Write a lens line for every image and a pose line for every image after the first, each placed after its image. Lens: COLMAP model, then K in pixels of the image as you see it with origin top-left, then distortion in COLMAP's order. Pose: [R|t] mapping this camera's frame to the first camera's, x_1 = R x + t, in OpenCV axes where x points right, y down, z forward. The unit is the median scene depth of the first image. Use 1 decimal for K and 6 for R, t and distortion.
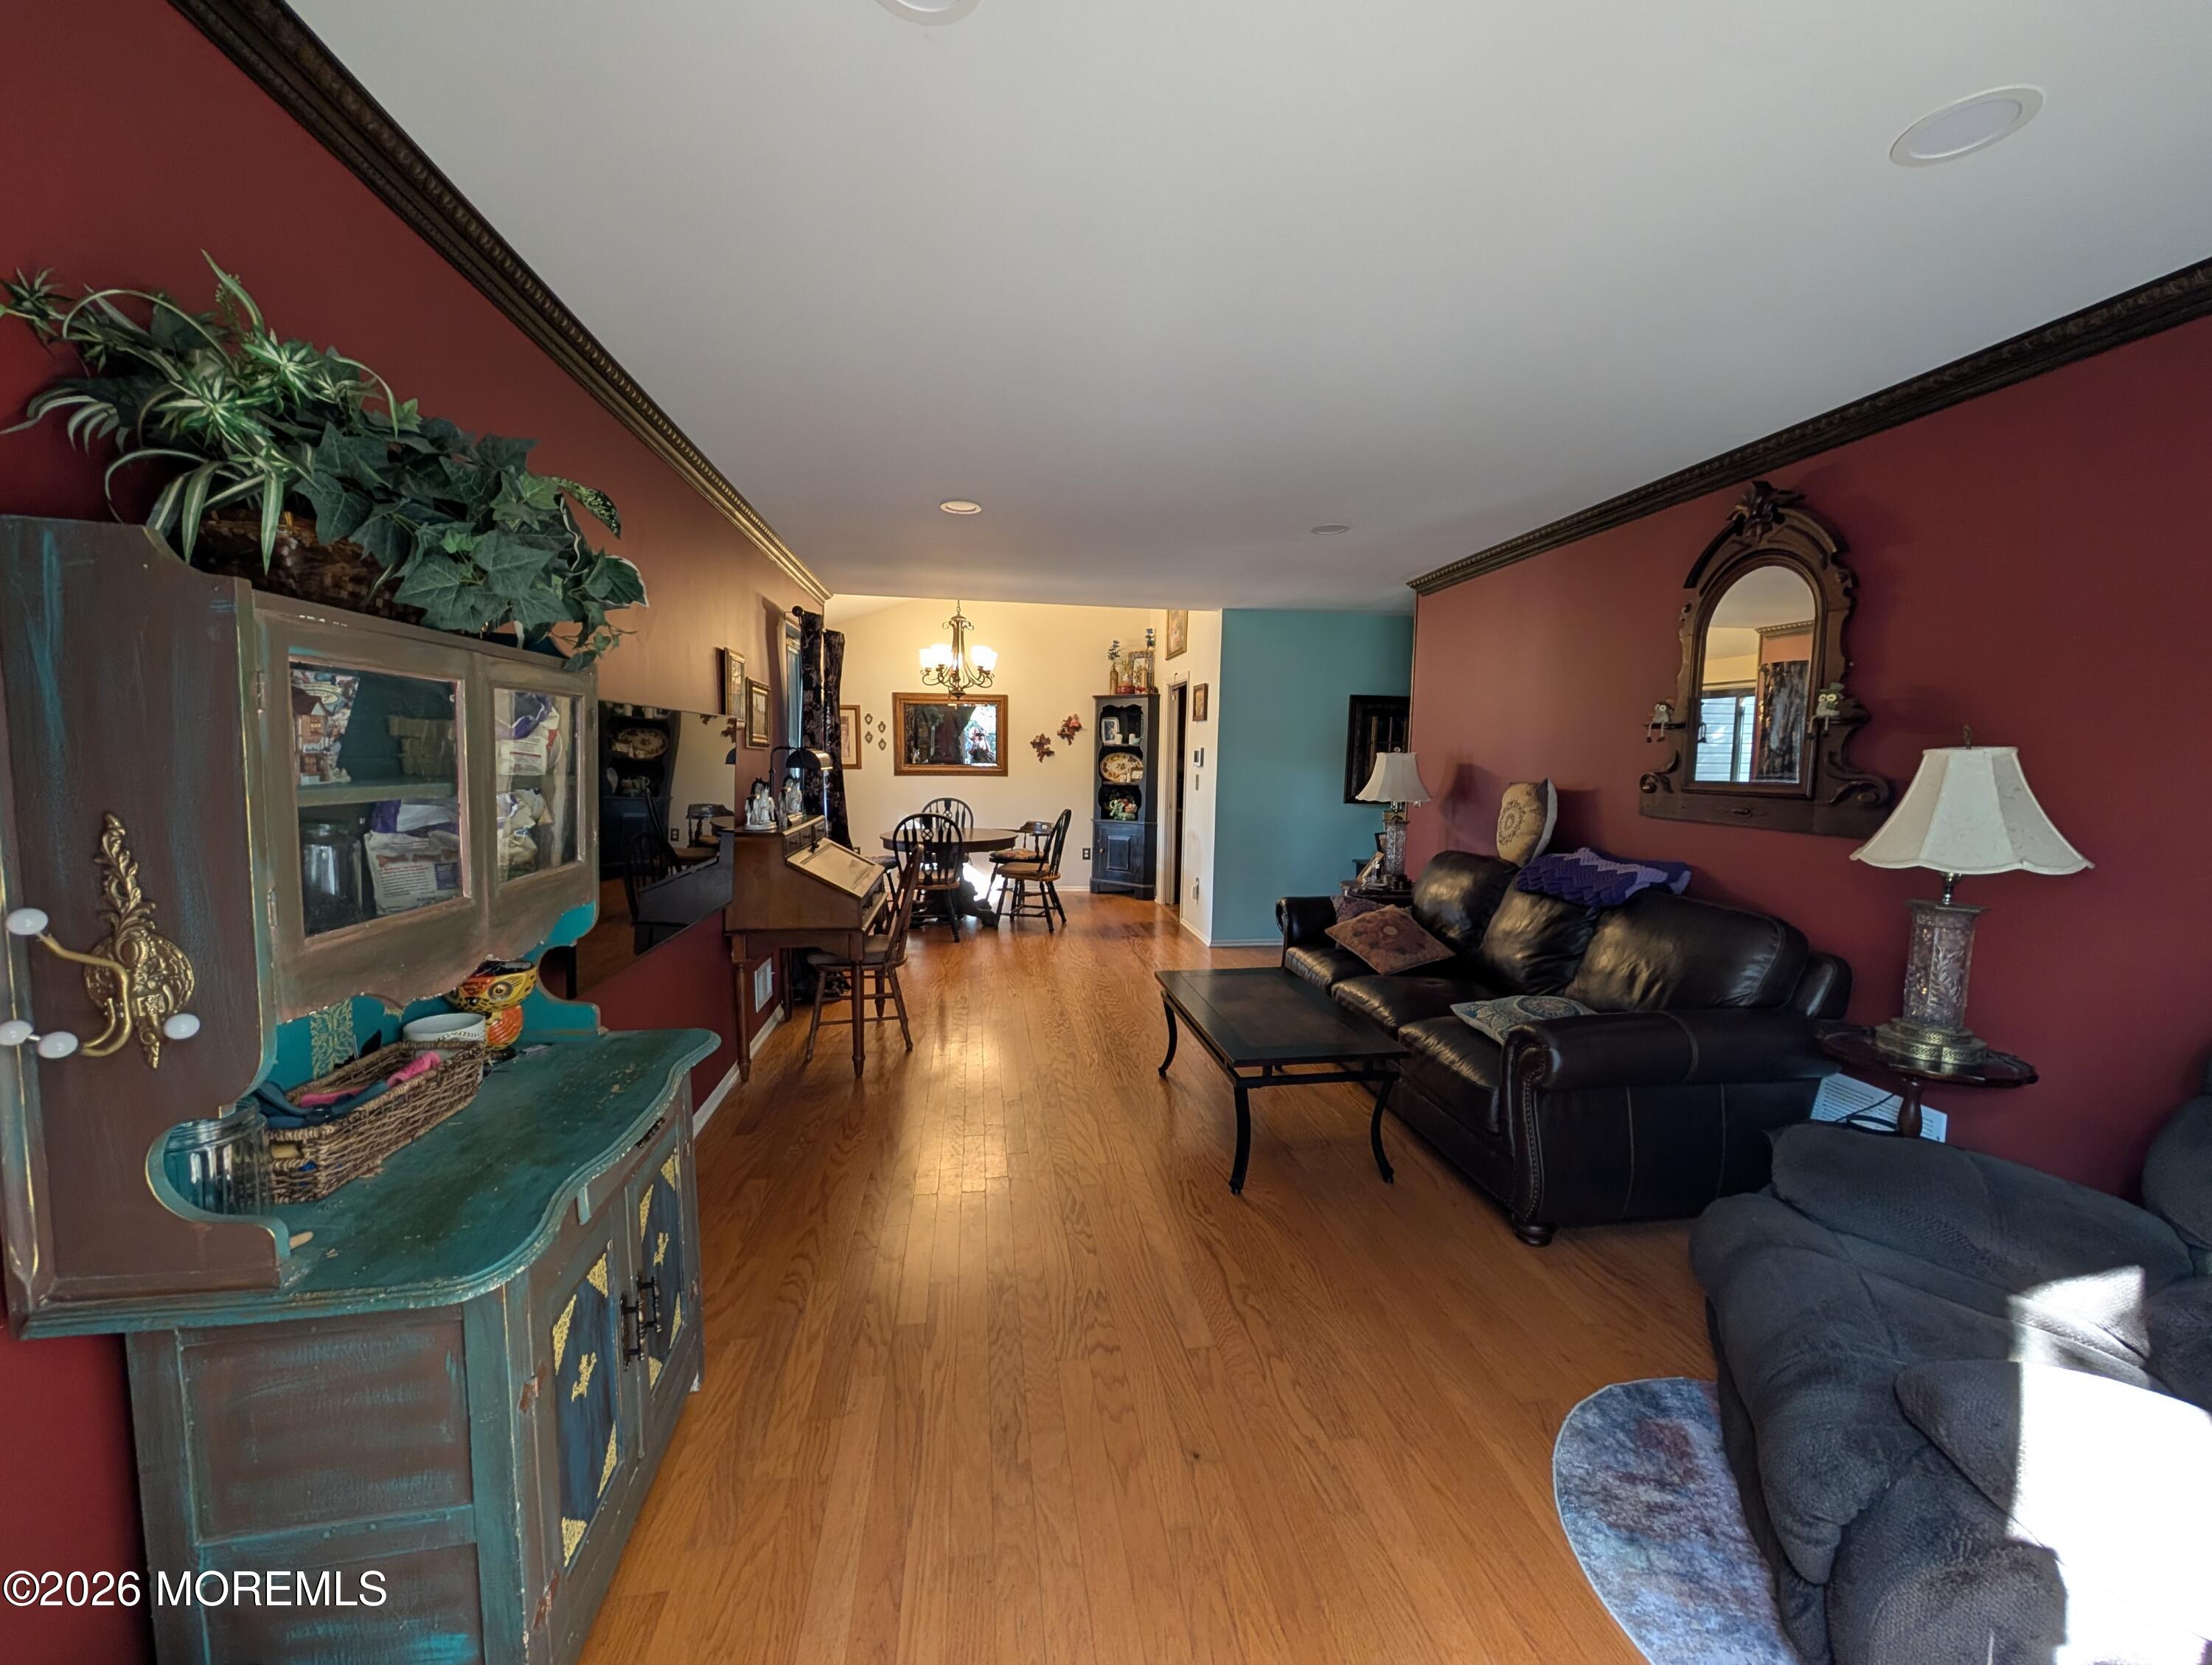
lens RADIAL K [[834.4, 0, 1103.8], [0, 834.4, 825.8], [0, 0, 1]] dist [0.000694, 0.000286]
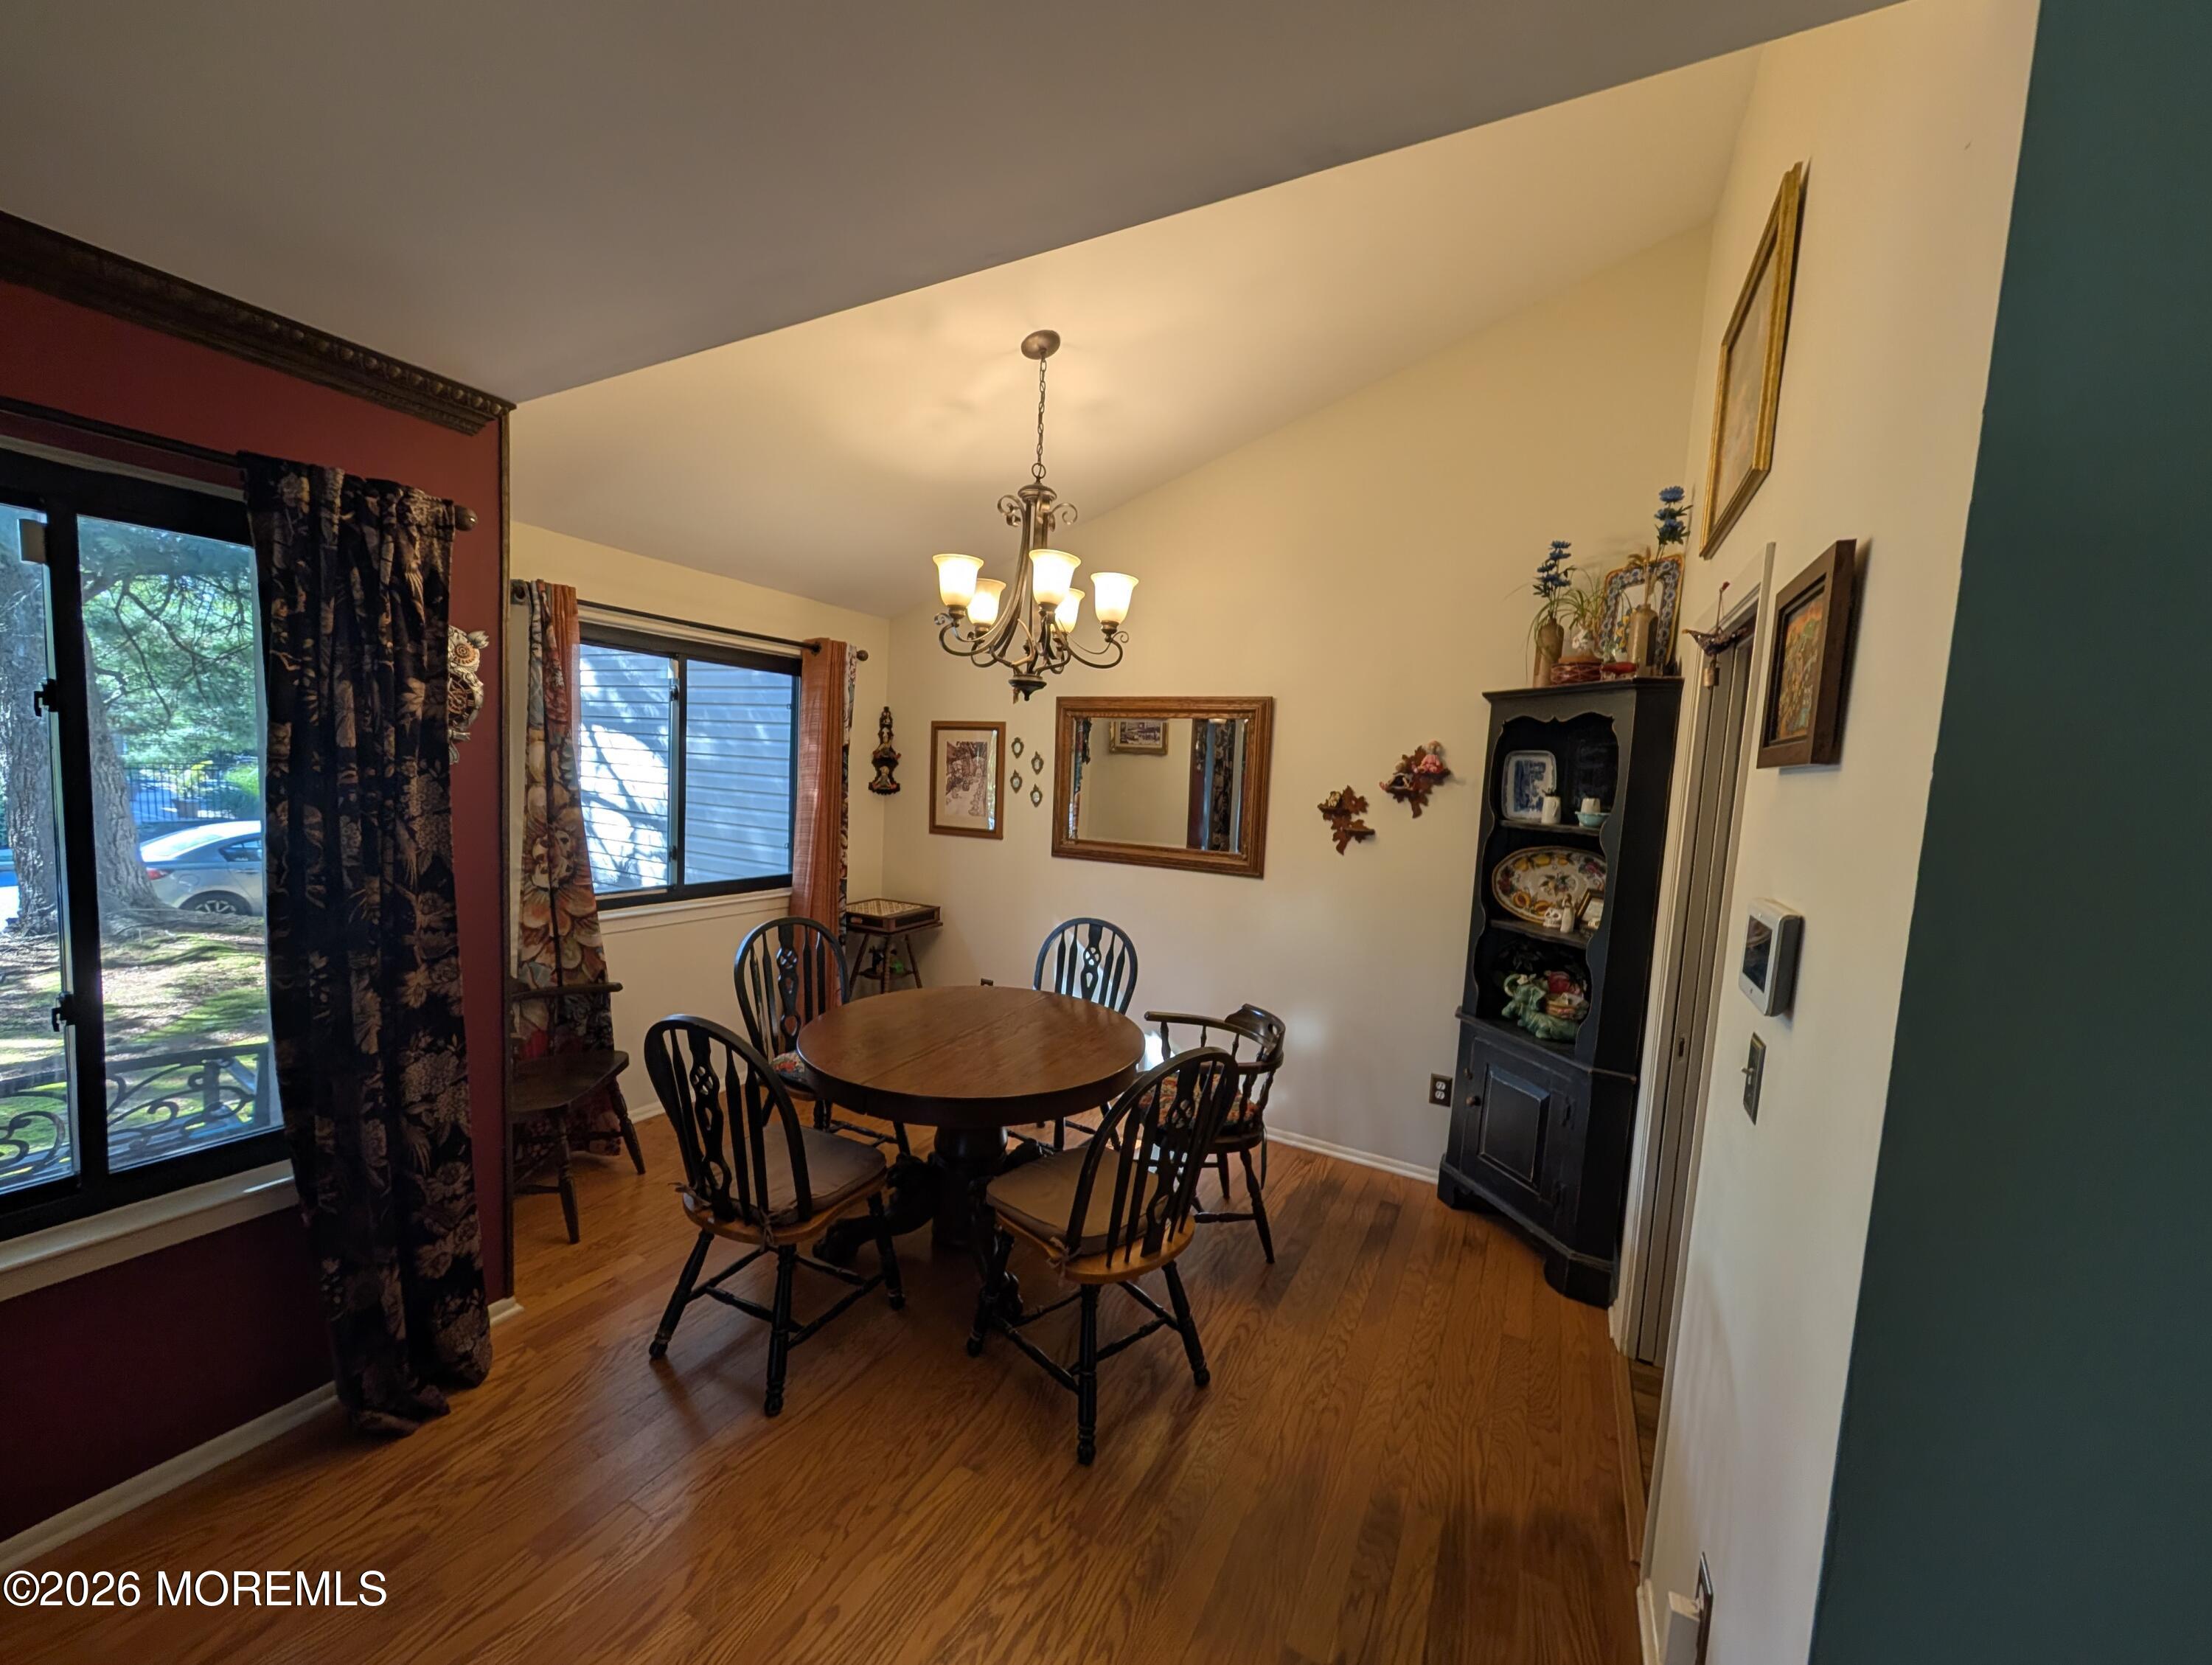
lens RADIAL K [[834.4, 0, 1105.7], [0, 834.4, 838.7], [0, 0, 1]] dist [0.000694, 0.000286]
pose [[0.796493, 0.077041, -0.599719, 0.083935], [-0.091369, 0.995795, 0.006574, -0.076318], [0.597704, 0.049560, 0.800184, 0.592706]]
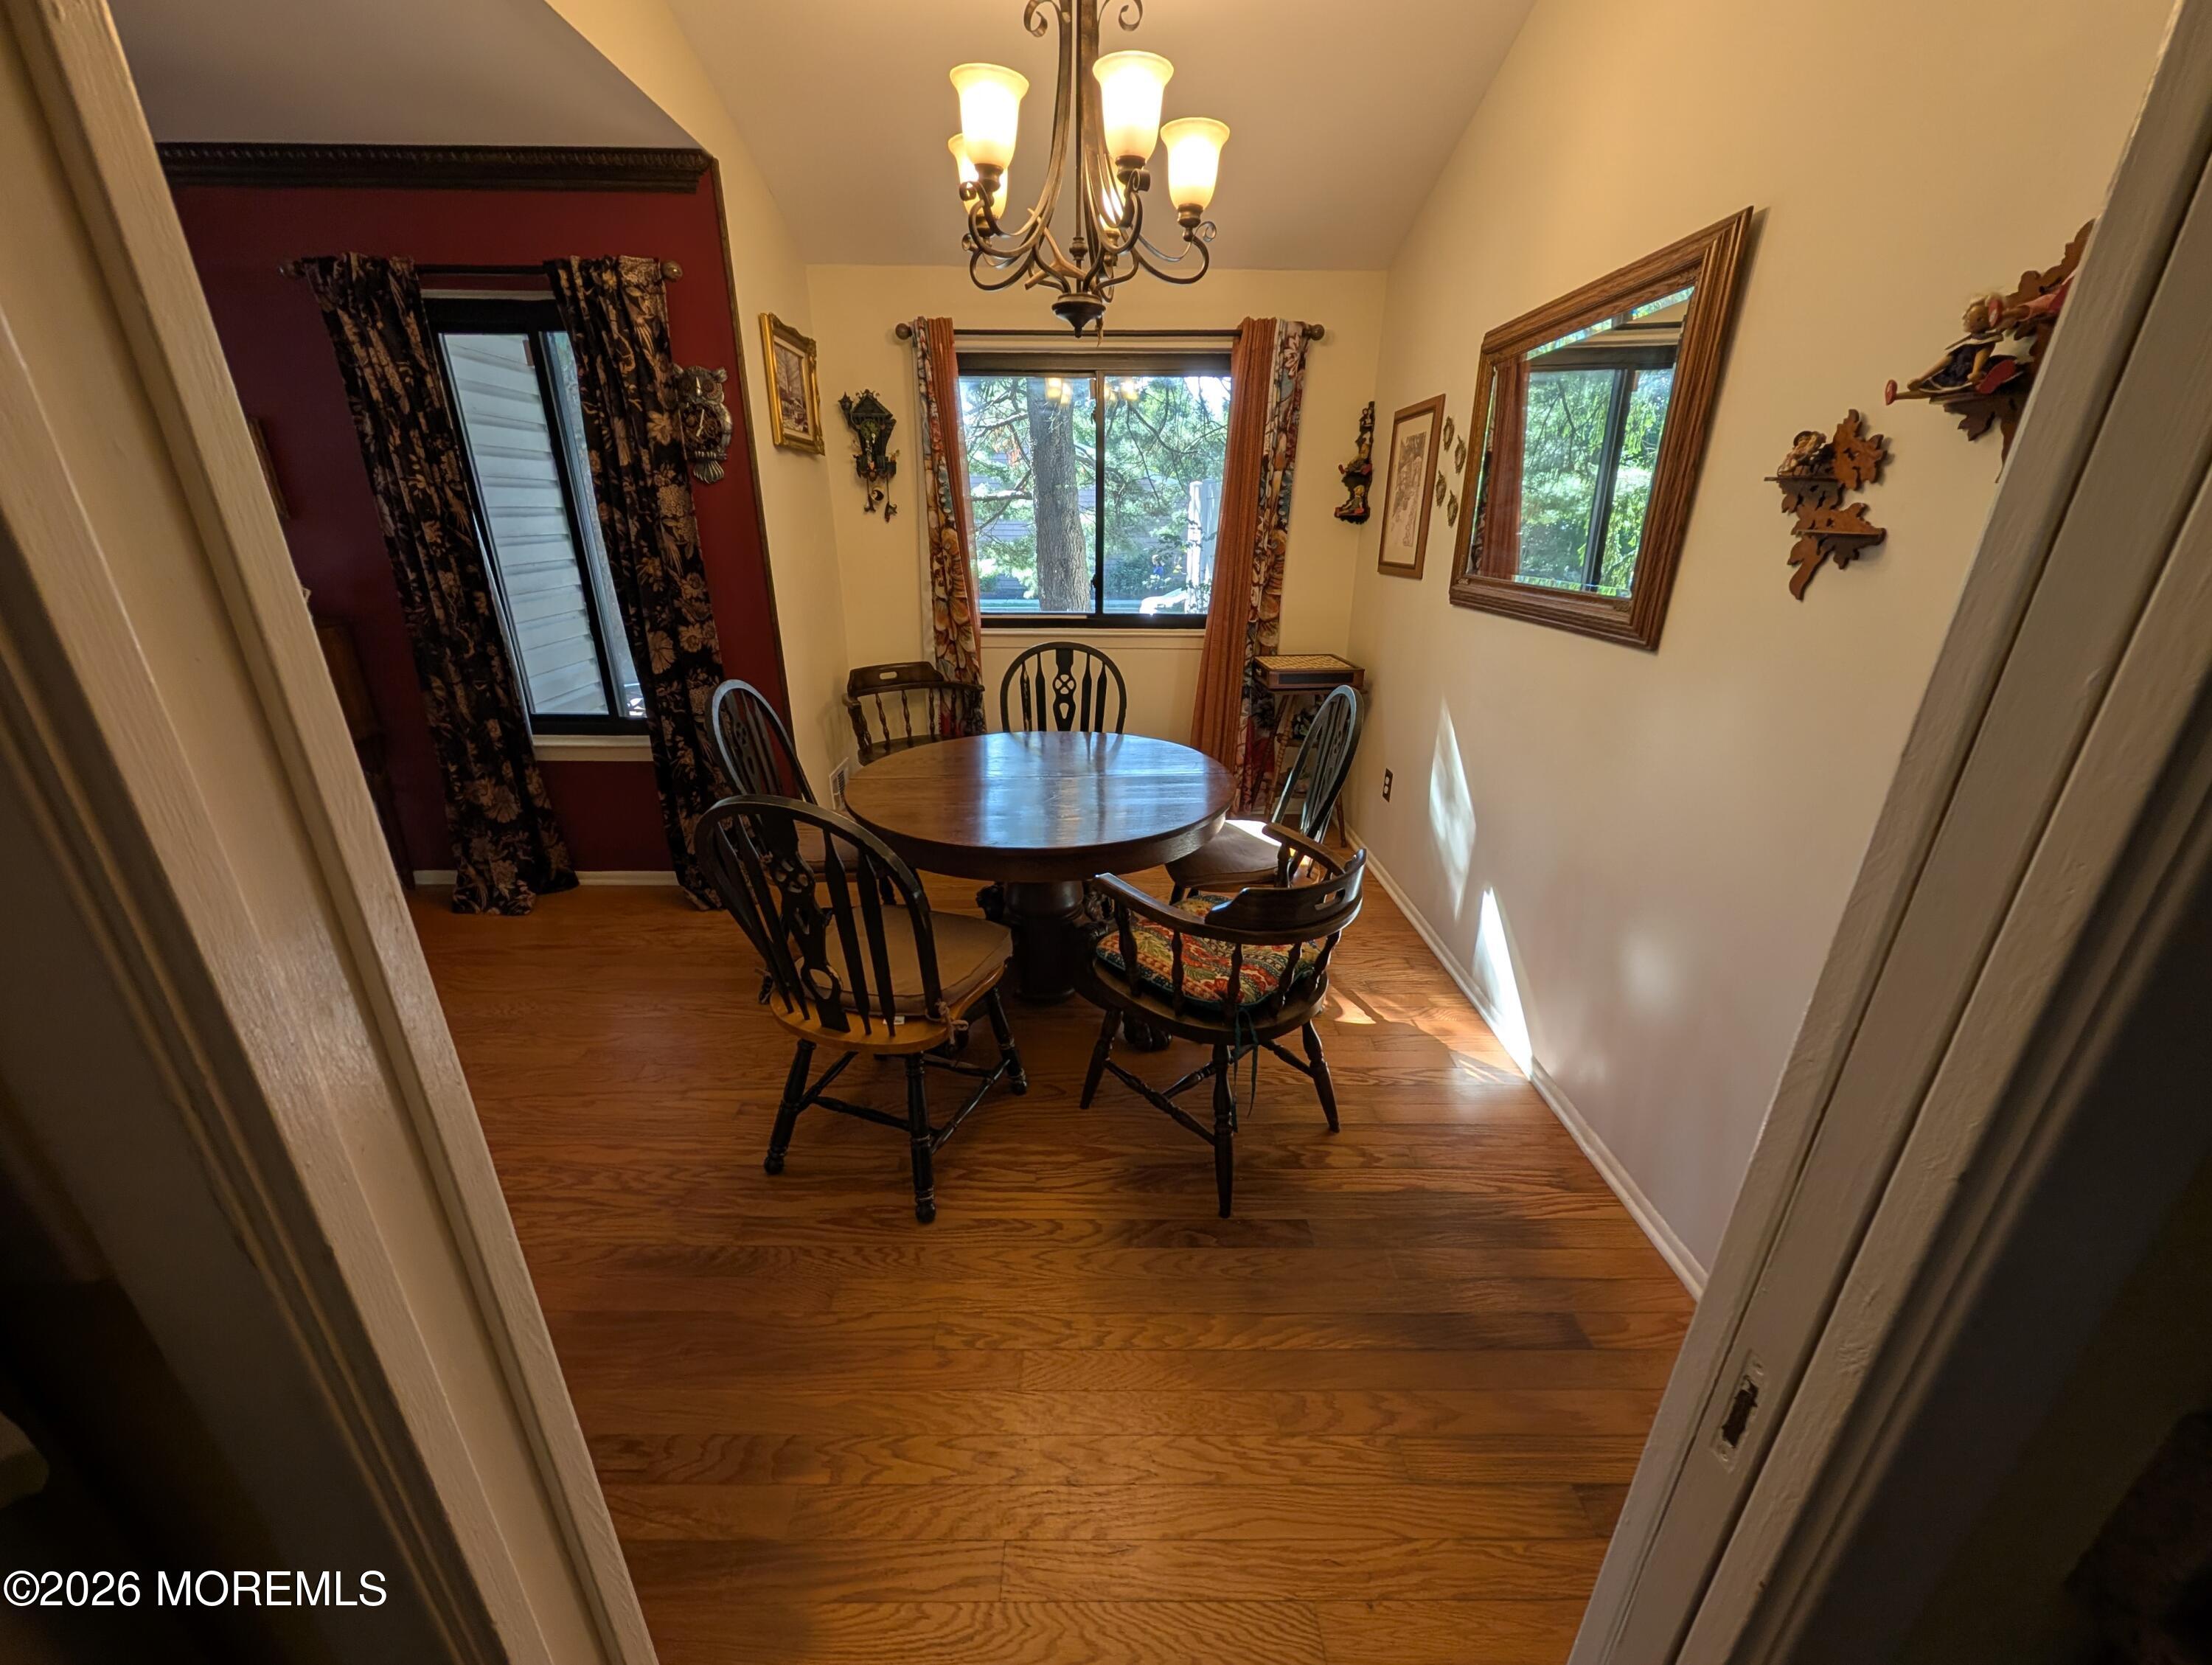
lens RADIAL K [[834.4, 0, 1098.5], [0, 834.4, 836.4], [0, 0, 1]] dist [0.000694, 0.000286]
pose [[-0.144797, 0.342393, -0.928332, 0.123985], [-0.091456, 0.929572, 0.357115, -0.079432], [0.985226, 0.136610, -0.103285, 0.887813]]
